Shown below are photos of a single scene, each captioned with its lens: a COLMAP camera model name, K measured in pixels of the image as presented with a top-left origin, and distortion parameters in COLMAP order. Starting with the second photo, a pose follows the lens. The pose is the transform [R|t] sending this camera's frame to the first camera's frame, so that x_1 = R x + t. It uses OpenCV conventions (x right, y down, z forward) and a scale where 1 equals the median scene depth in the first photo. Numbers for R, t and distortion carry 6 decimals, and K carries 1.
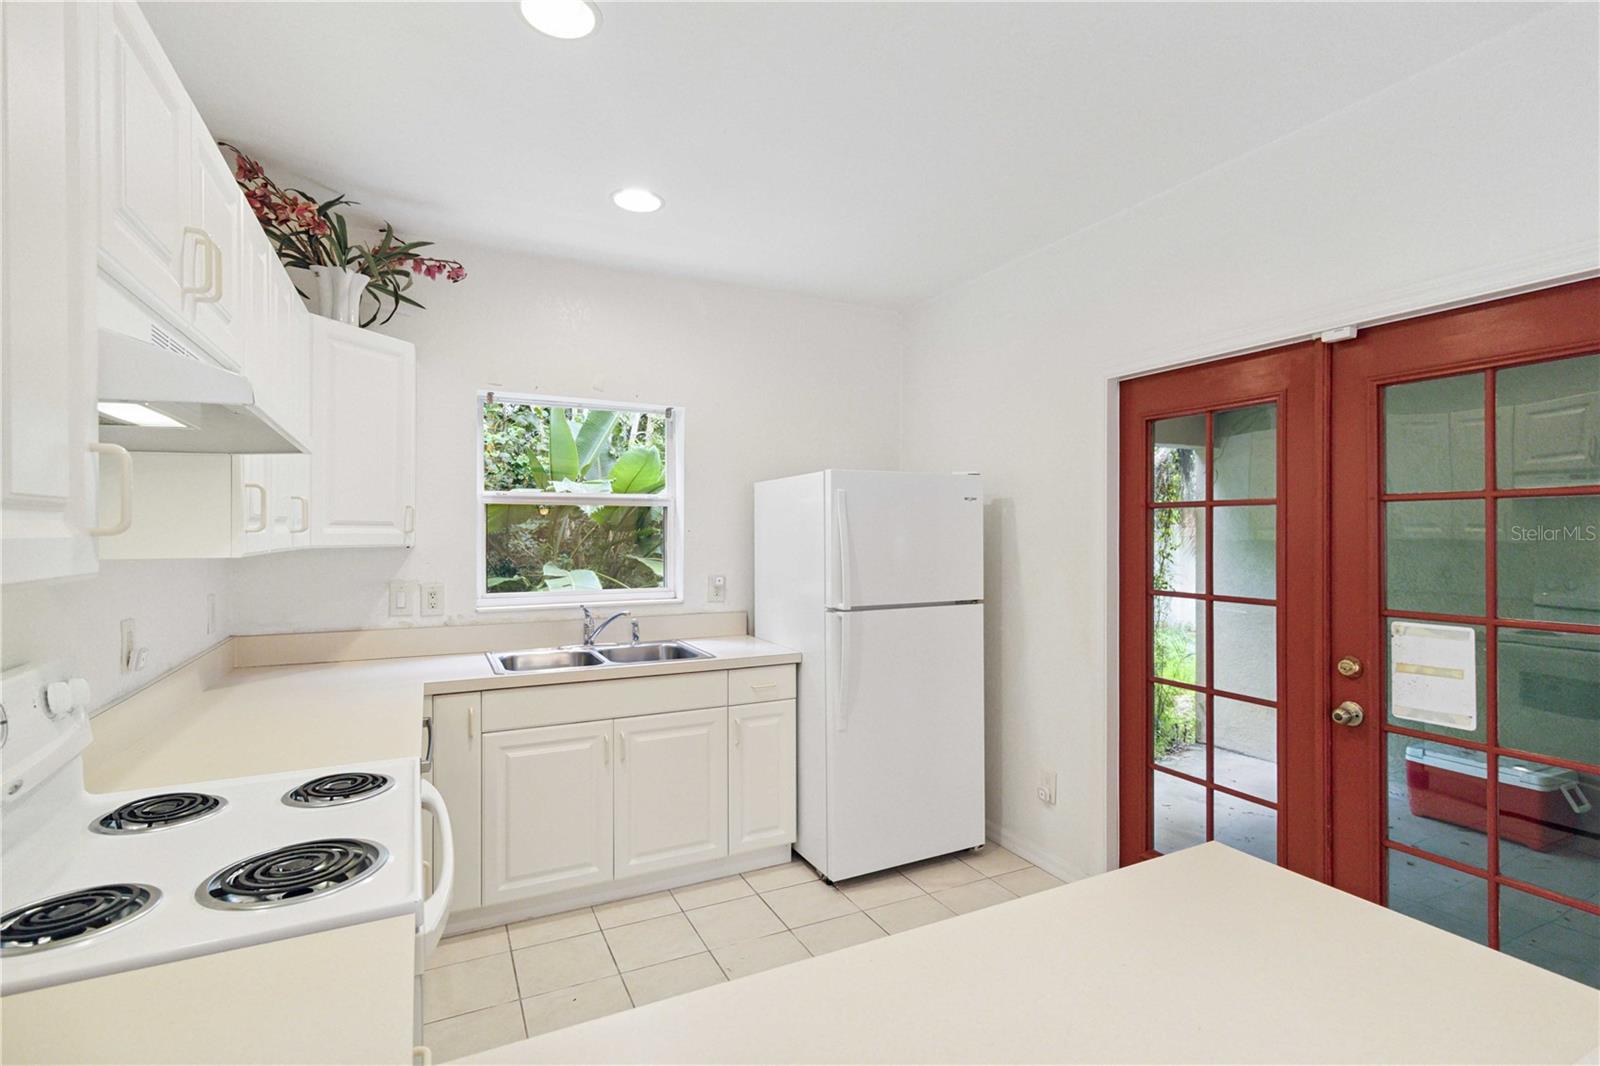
lens RADIAL K [[758.4, 0, 808.8], [0, 758.4, 534.3], [0, 0, 1]] dist [-0.001683, 0.002283]
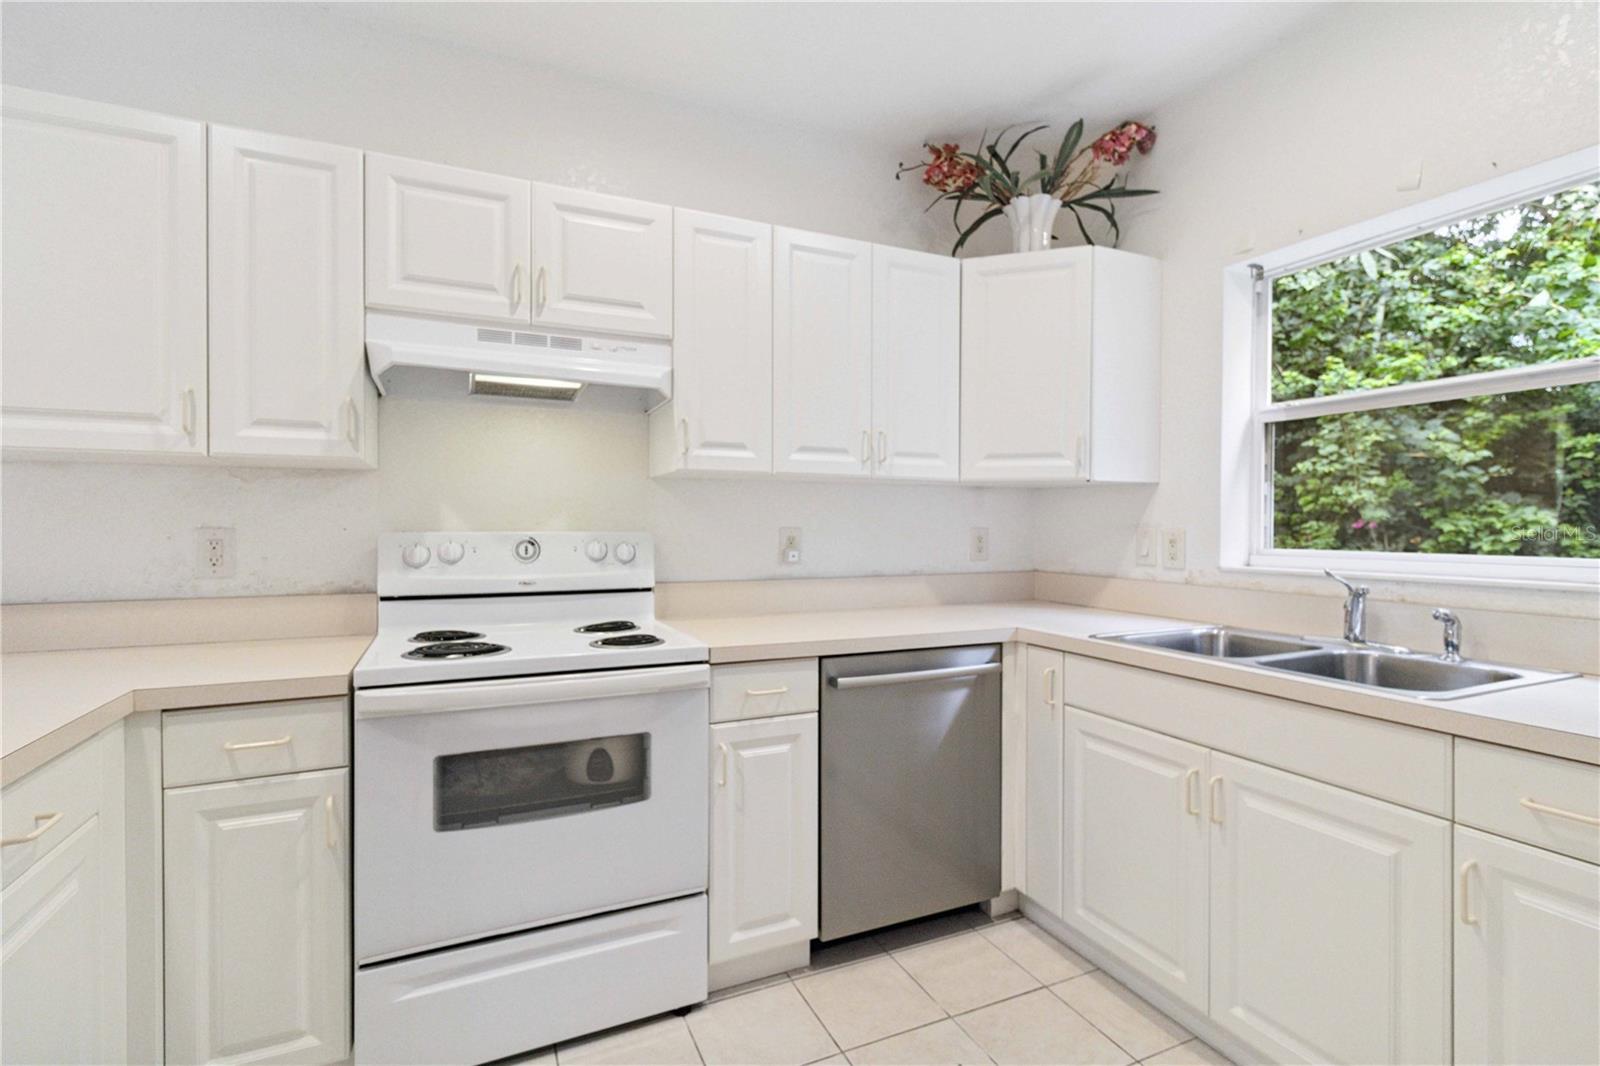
lens RADIAL K [[758.4, 0, 809.7], [0, 758.4, 531.9], [0, 0, 1]] dist [-0.001683, 0.002283]
pose [[-0.038826, 0.009948, -0.999196, 0.328438], [-0.003564, 0.999943, 0.010094, 0.062714], [0.999240, 0.003953, -0.038788, 0.659586]]
